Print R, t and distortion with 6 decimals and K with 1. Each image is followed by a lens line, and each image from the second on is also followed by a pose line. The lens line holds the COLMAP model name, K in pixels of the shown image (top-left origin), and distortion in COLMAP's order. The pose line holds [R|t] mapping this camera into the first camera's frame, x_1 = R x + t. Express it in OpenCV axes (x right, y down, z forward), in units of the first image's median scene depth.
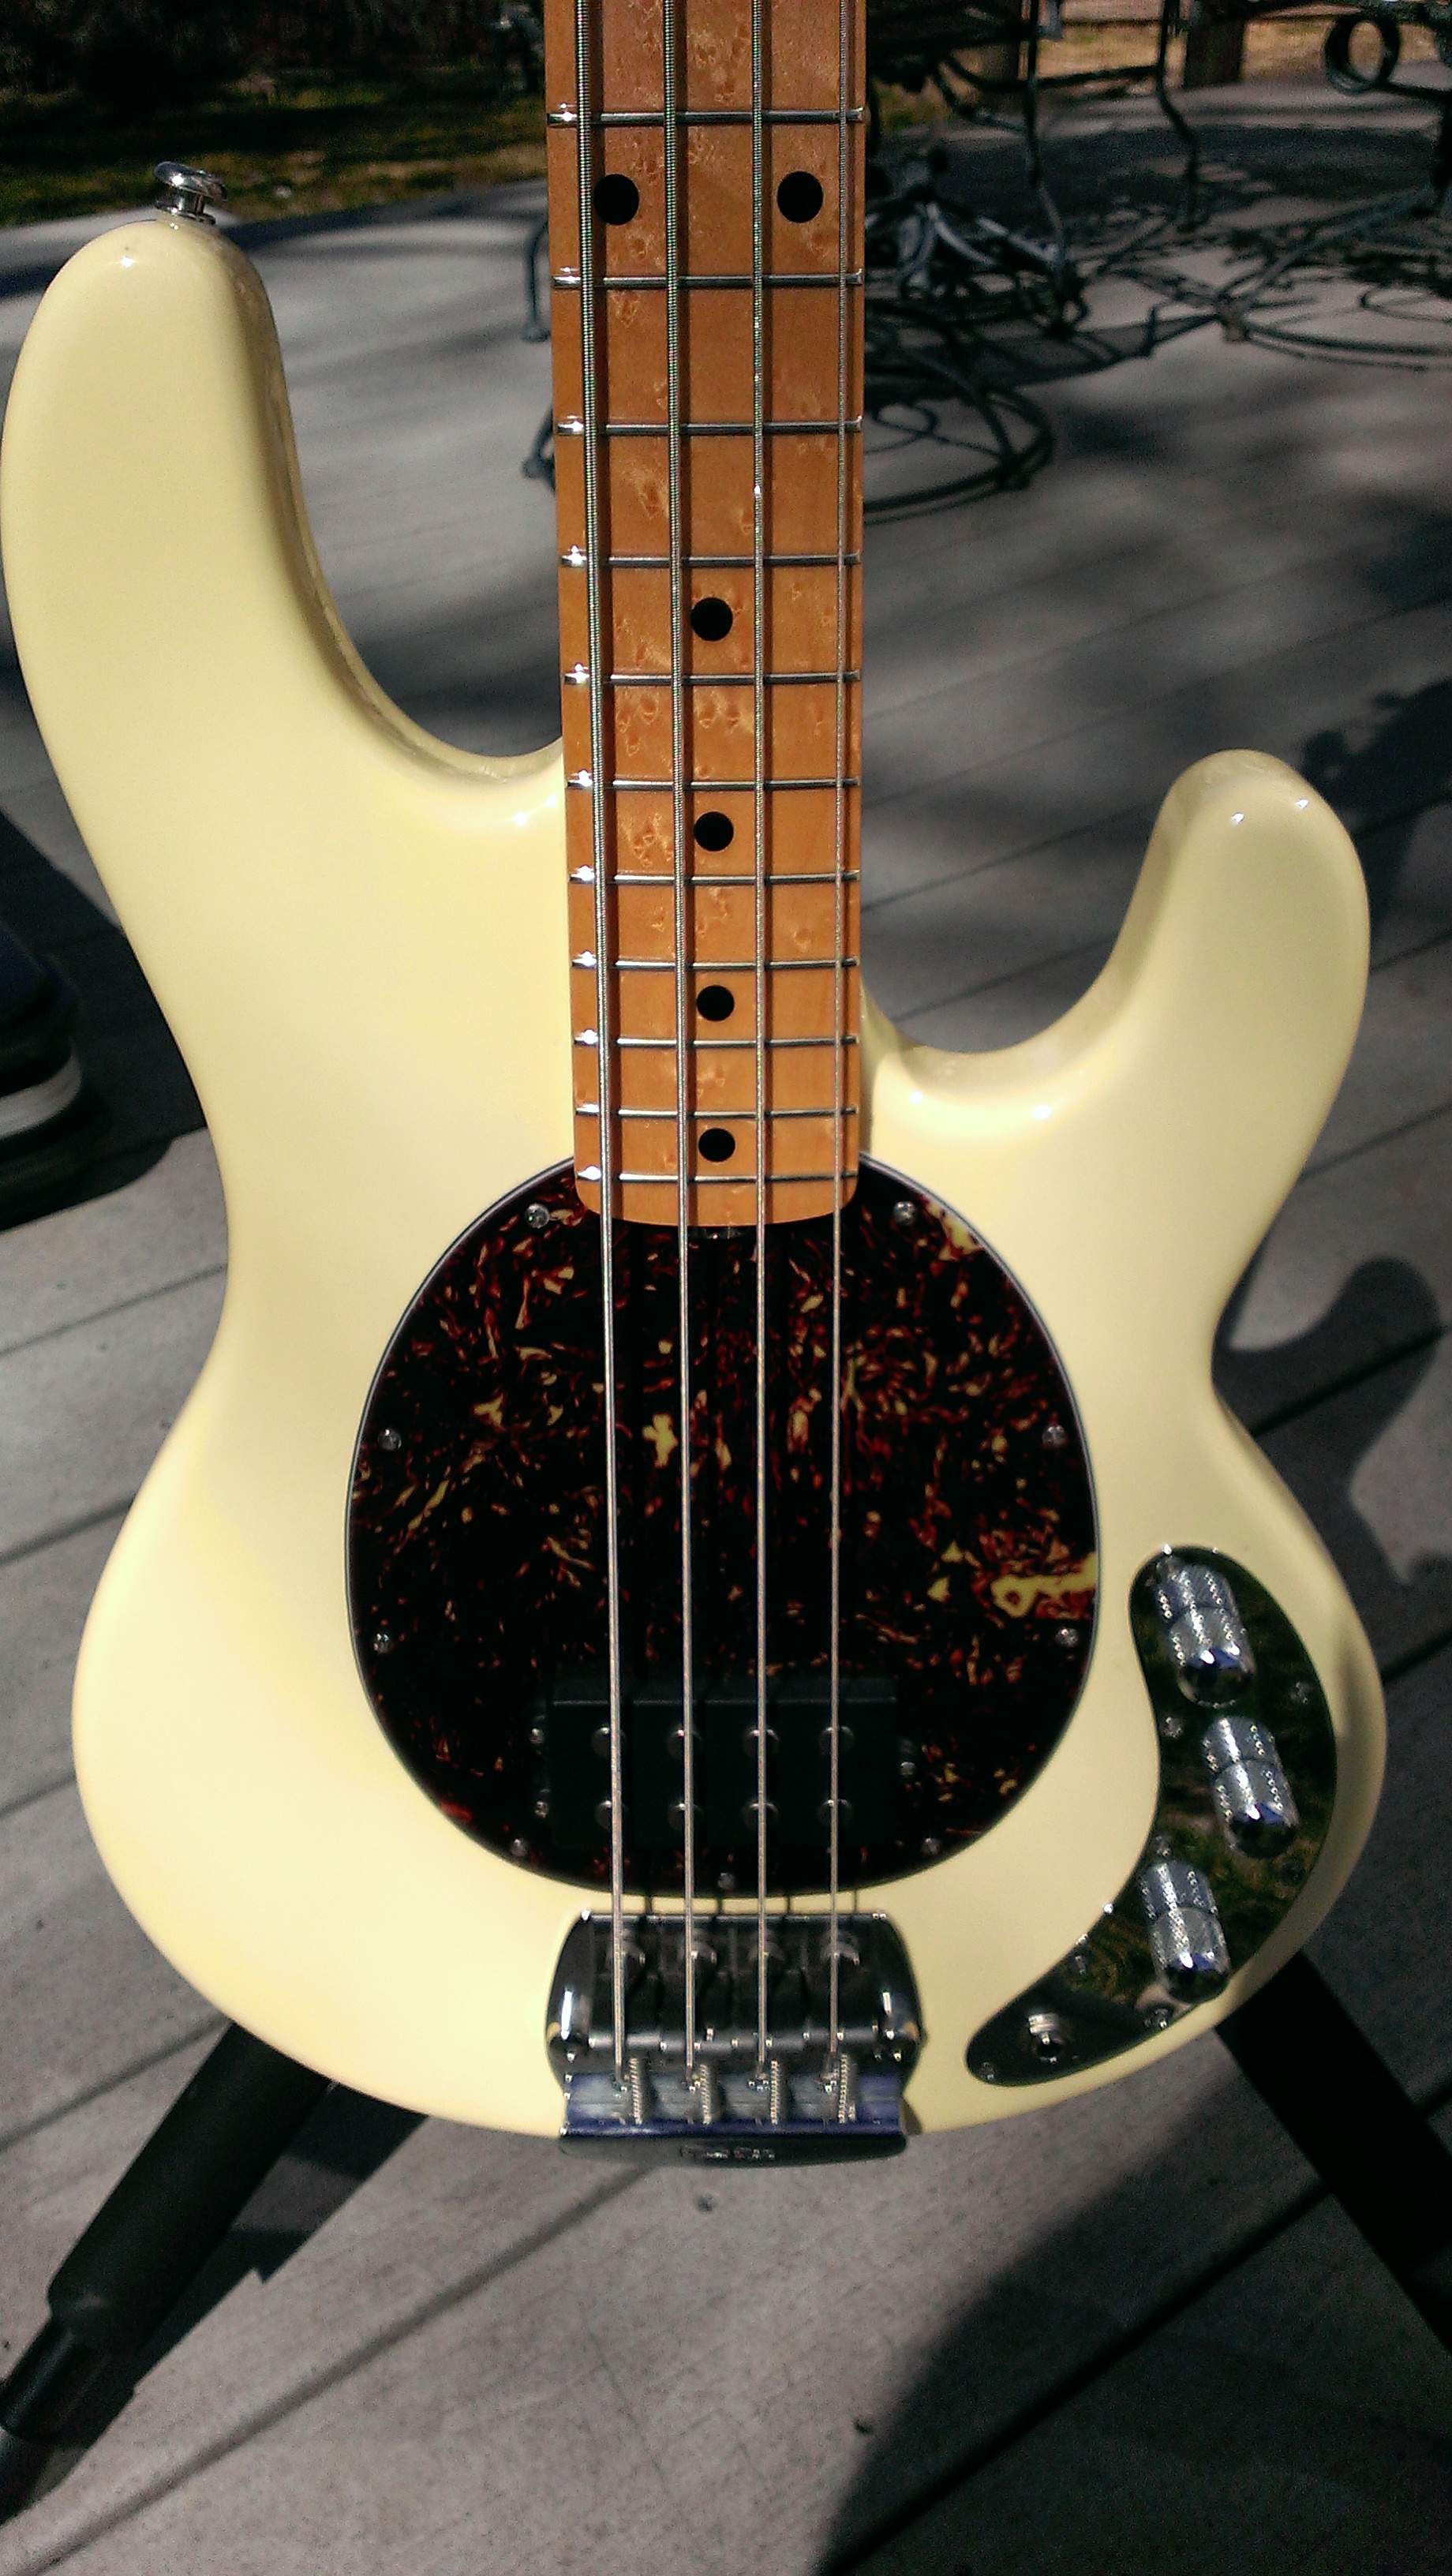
lens RADIAL K [[1943.2, 0, 699.9], [0, 1943.2, 1232.8], [0, 0, 1]] dist [0.080866, -0.118340]
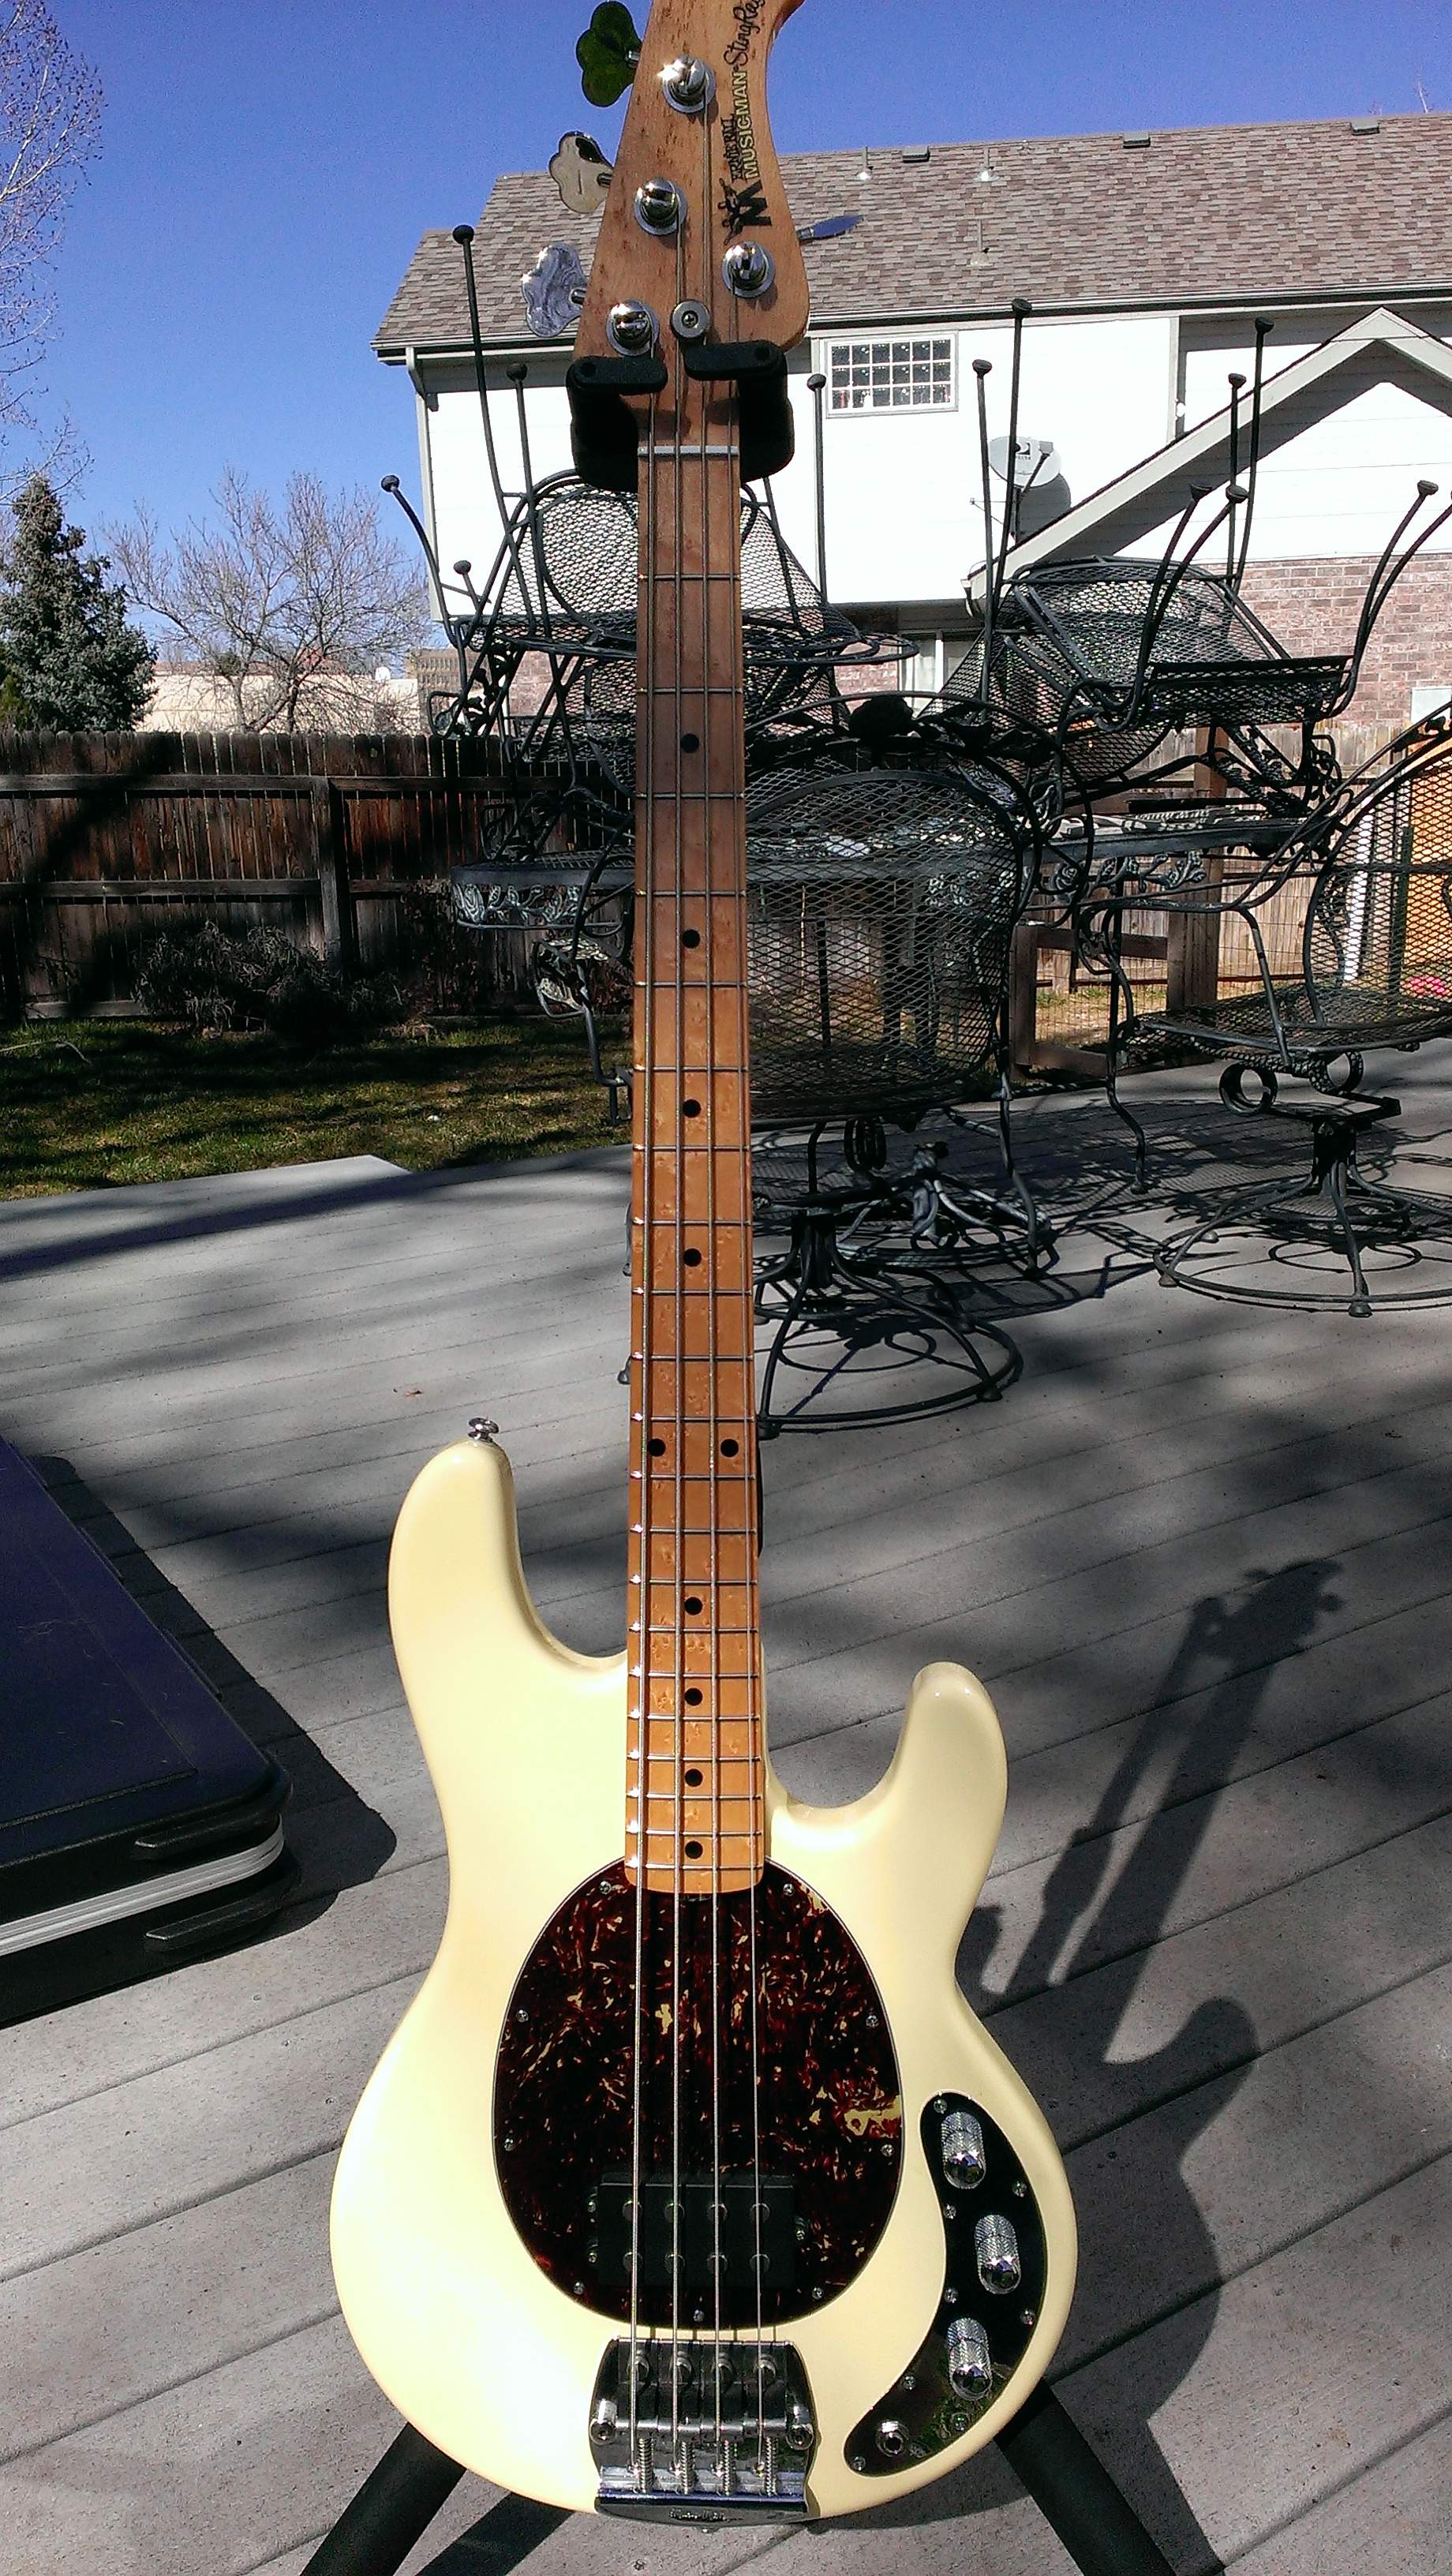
lens RADIAL K [[1943.2, 0, 733.6], [0, 1943.2, 1268.3], [0, 0, 1]] dist [0.080866, -0.118340]
pose [[0.999642, 0.009721, -0.024929, 0.064170], [-0.018435, 0.925494, -0.378314, 0.110519], [0.019394, 0.378638, 0.925342, -0.764121]]
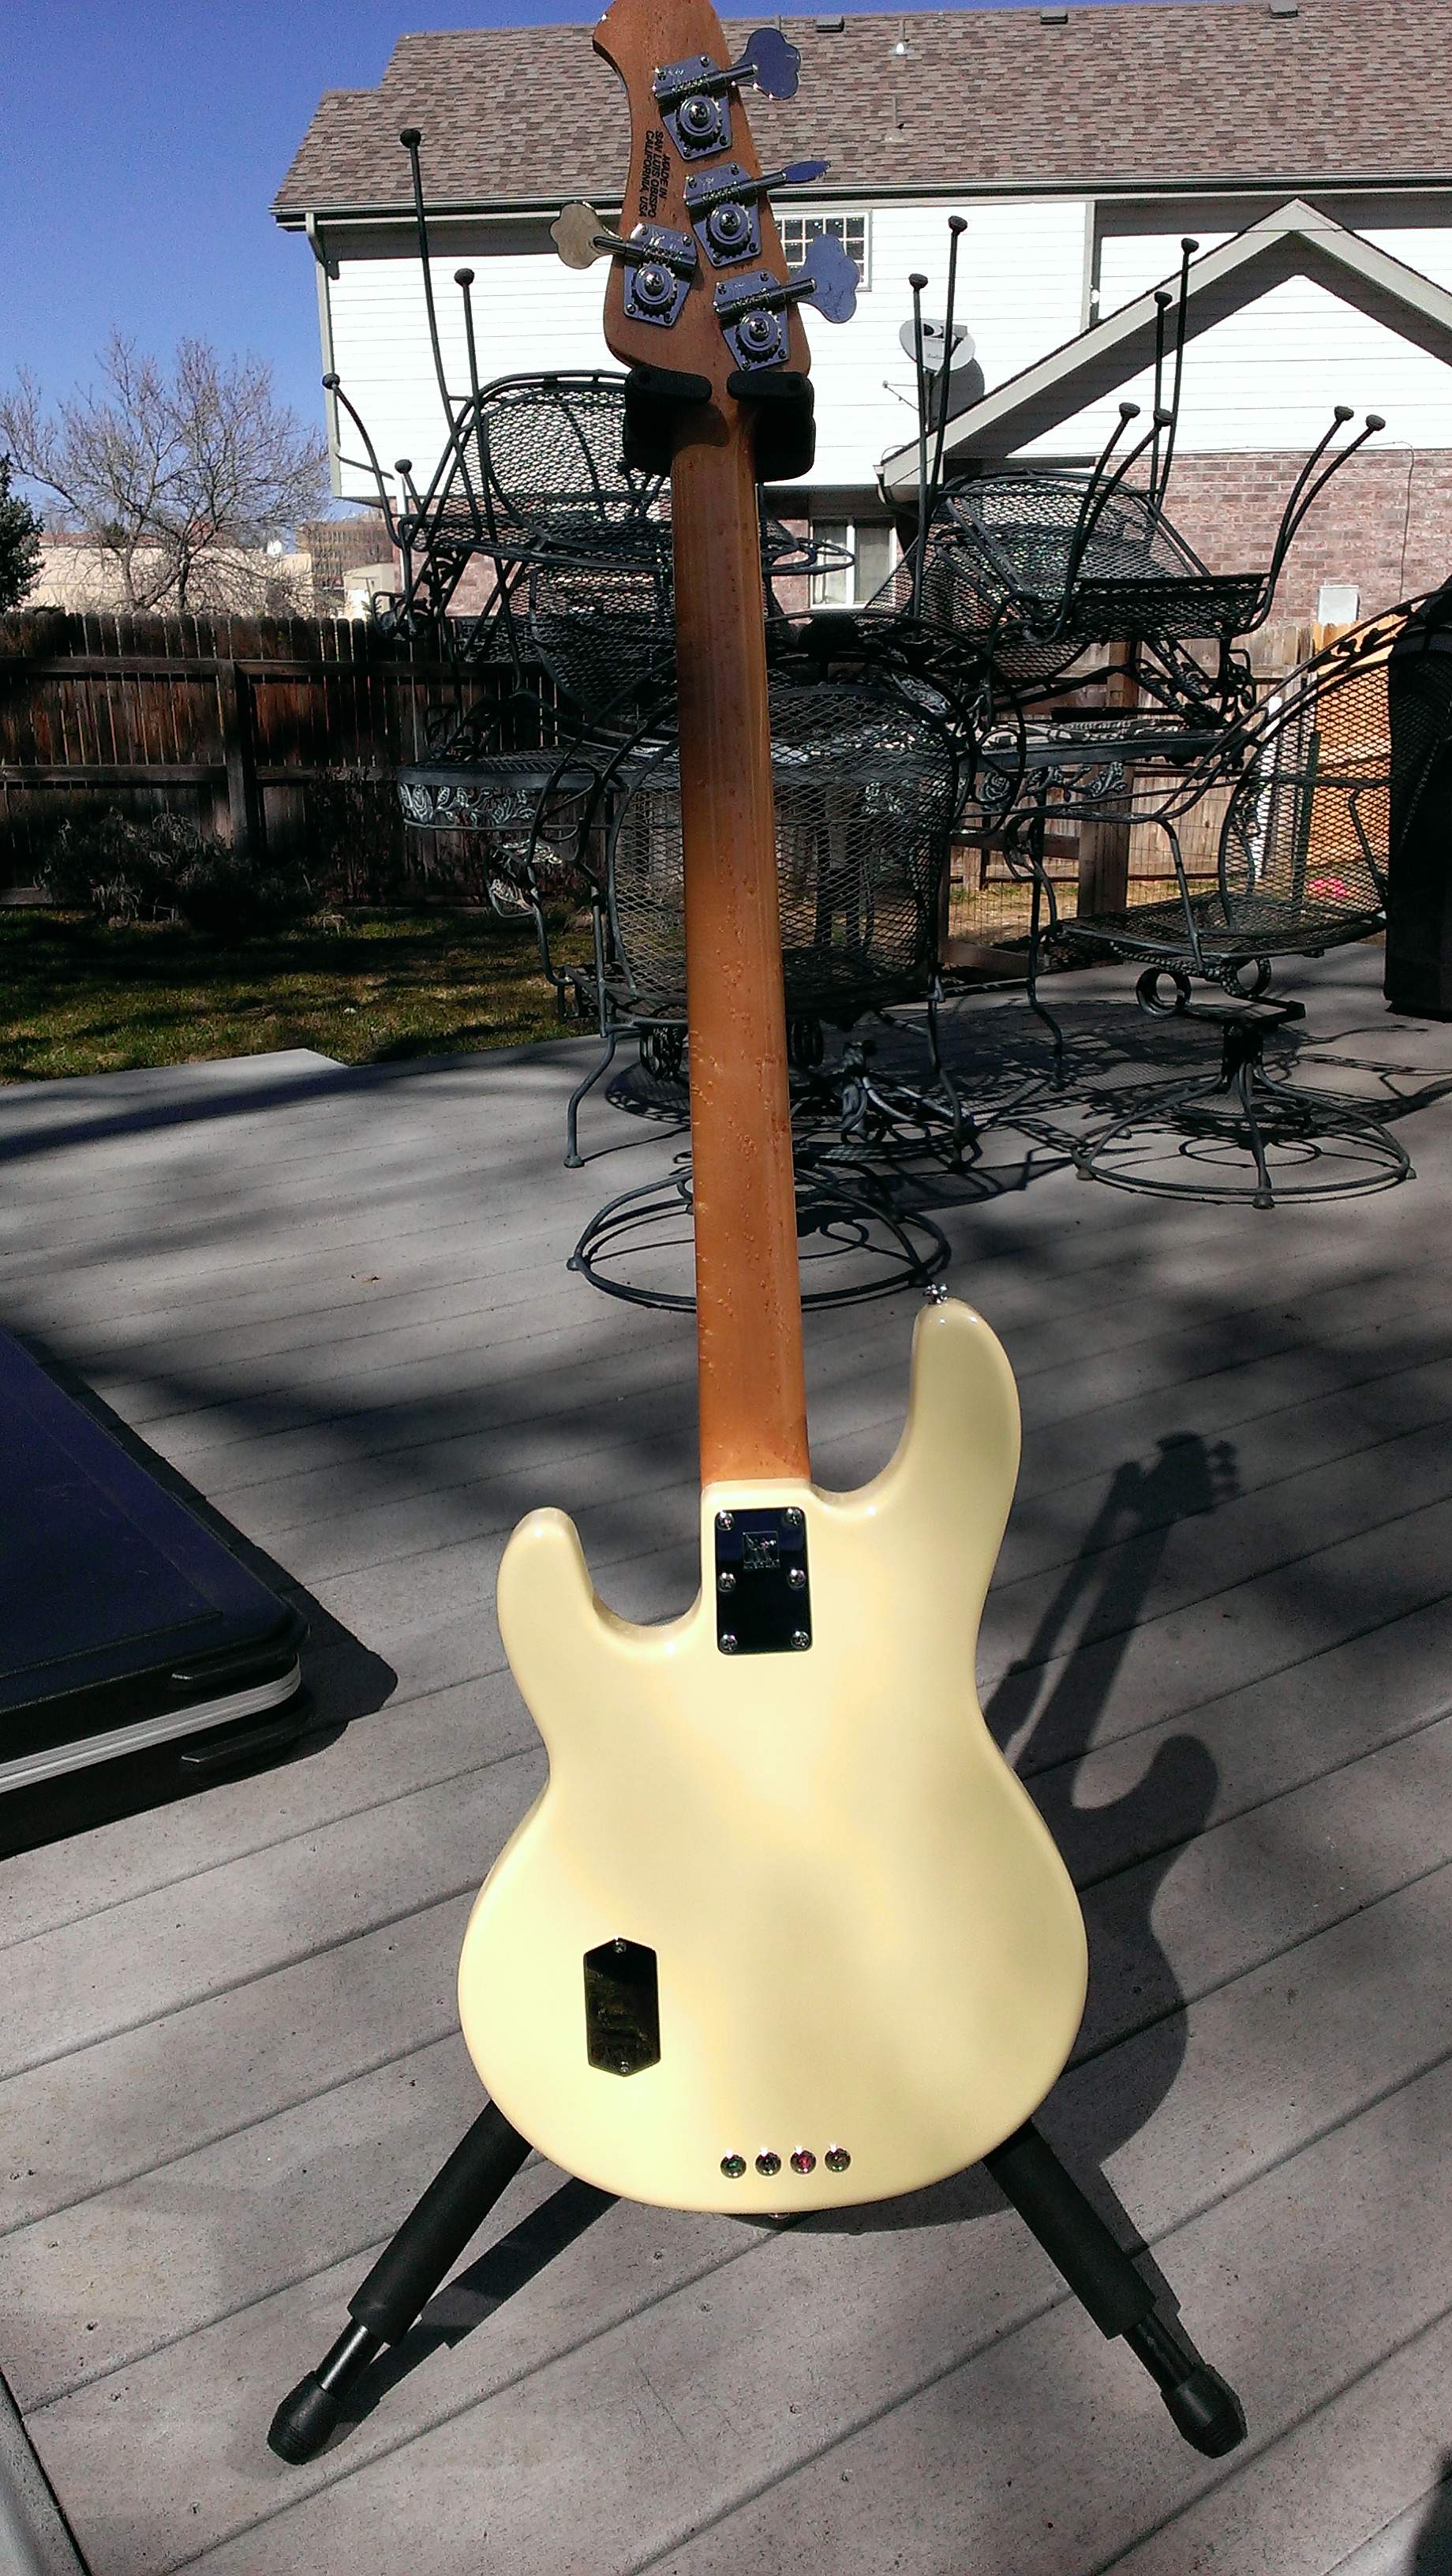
lens RADIAL K [[1943.2, 0, 740.5], [0, 1943.2, 1282.0], [0, 0, 1]] dist [0.080866, -0.118340]
pose [[0.999507, 0.011660, 0.029145, -0.028557], [-0.001615, 0.946323, -0.323218, 0.208279], [-0.031350, 0.323012, 0.945876, -0.967366]]
